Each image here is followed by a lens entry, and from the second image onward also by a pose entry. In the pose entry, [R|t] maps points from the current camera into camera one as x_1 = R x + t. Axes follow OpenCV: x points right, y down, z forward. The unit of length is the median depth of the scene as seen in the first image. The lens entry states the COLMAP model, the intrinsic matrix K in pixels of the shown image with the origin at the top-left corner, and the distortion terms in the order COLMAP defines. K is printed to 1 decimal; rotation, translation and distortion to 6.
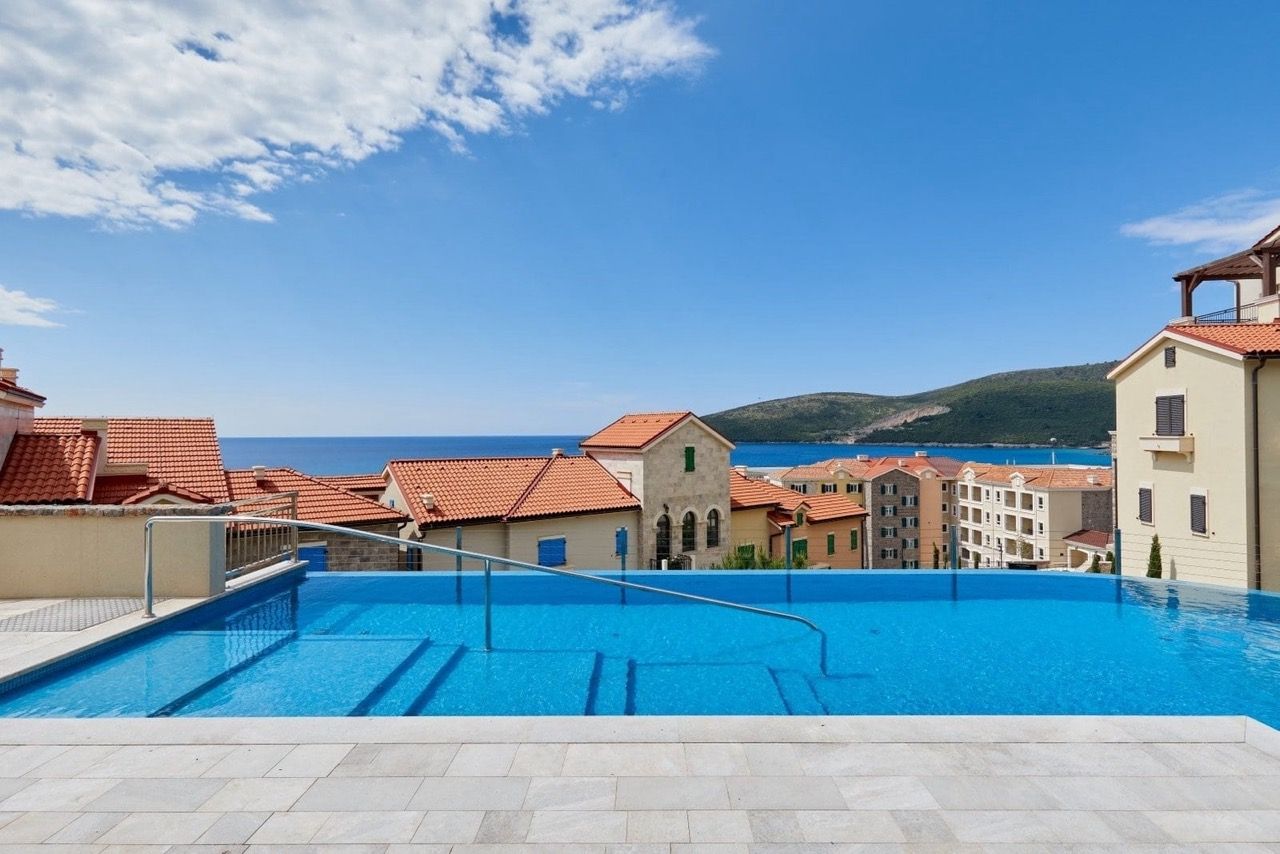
lens RADIAL K [[601.5, 0, 640.0], [0, 601.5, 427.0], [0, 0, 1]] dist [0.002415, 0.000498]
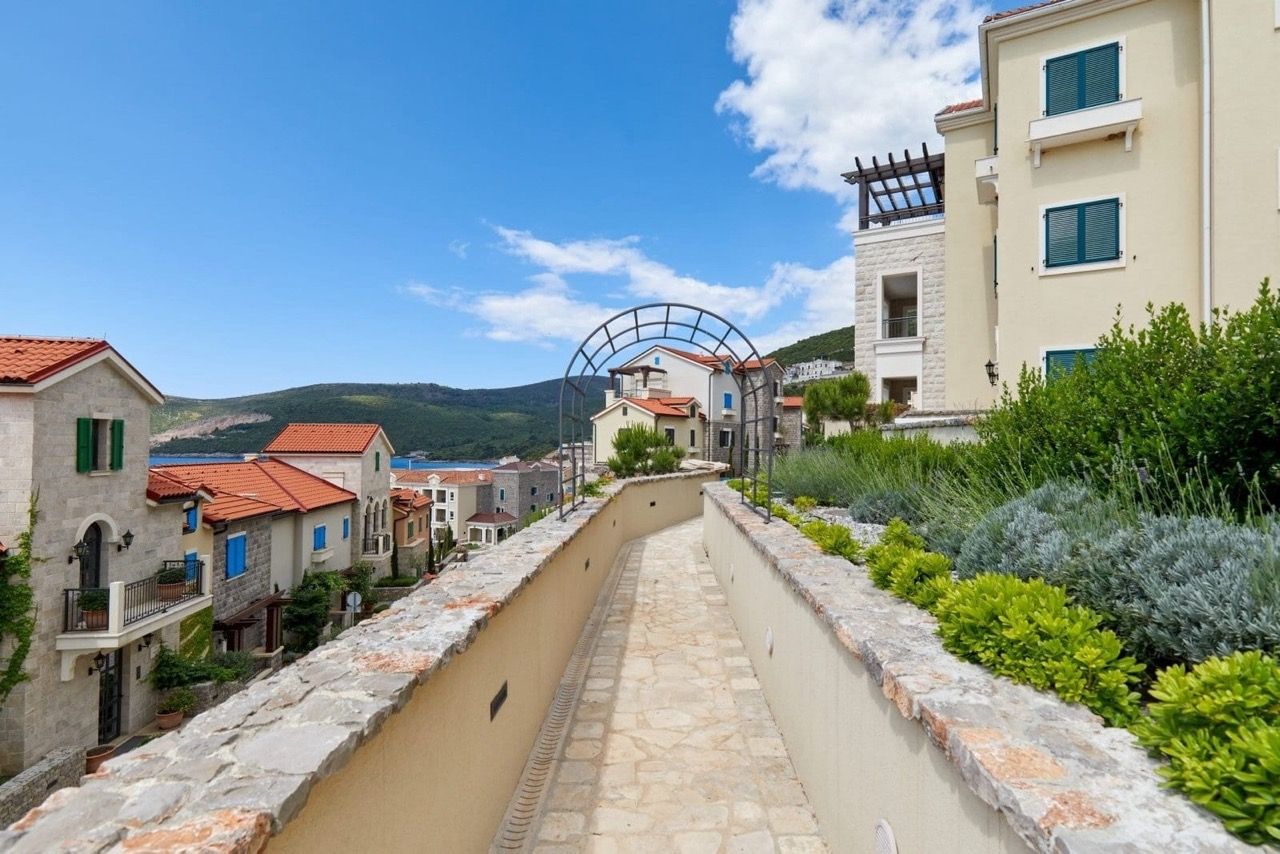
lens RADIAL K [[626.4, 0, 659.8], [0, 626.4, 445.1], [0, 0, 1]] dist [0.000847, 0.000010]
pose [[0.490888, 0.008256, 0.871184, -0.838527], [-0.019348, 0.999812, 0.001428, 0.004650], [-0.871008, -0.017557, 0.490955, -0.208947]]
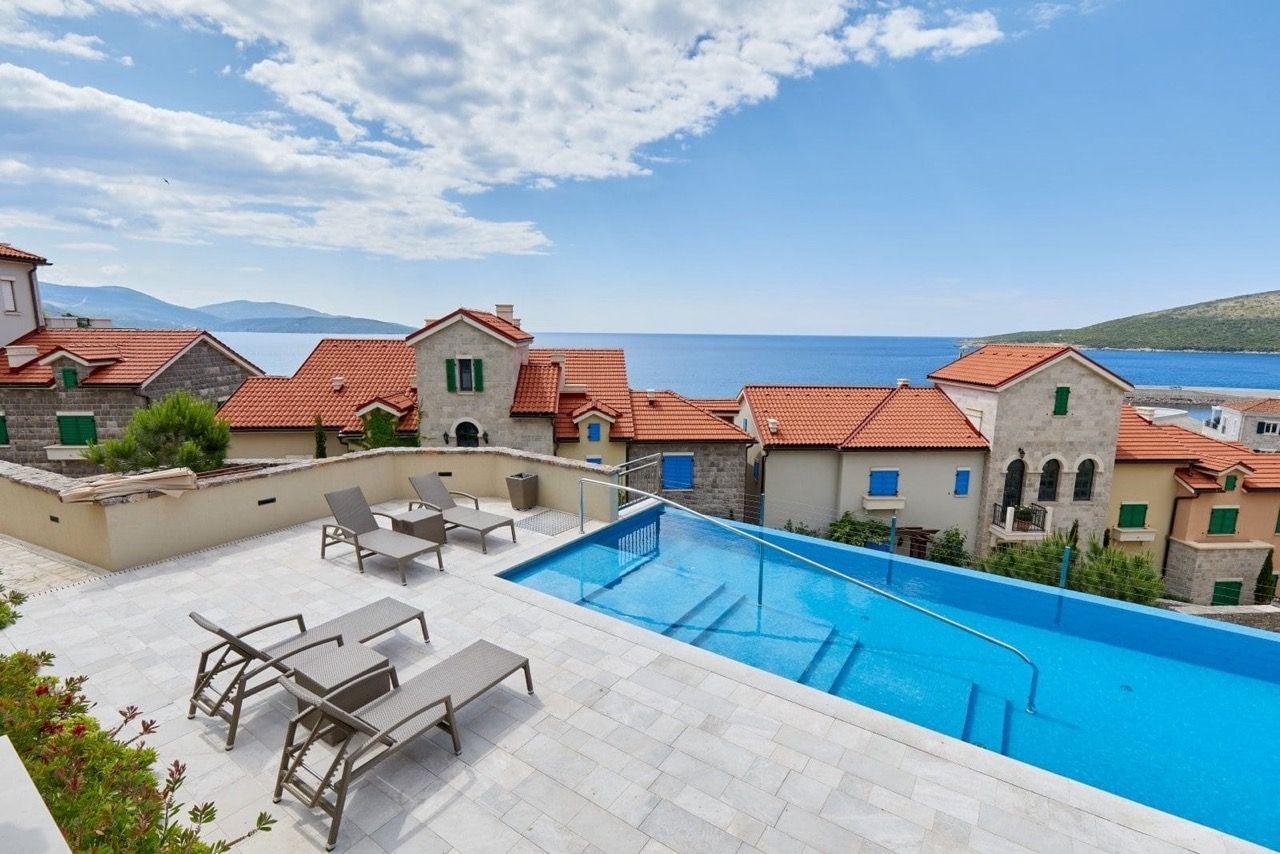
lens RADIAL K [[573.9, 0, 640.0], [0, 573.9, 427.0], [0, 0, 1]] dist [-0.000707, 0.001037]
pose [[0.827658, 0.099504, -0.552341, 0.041623], [-0.005725, 0.985603, 0.168977, -0.050297], [0.561203, -0.136693, 0.816312, -0.043992]]
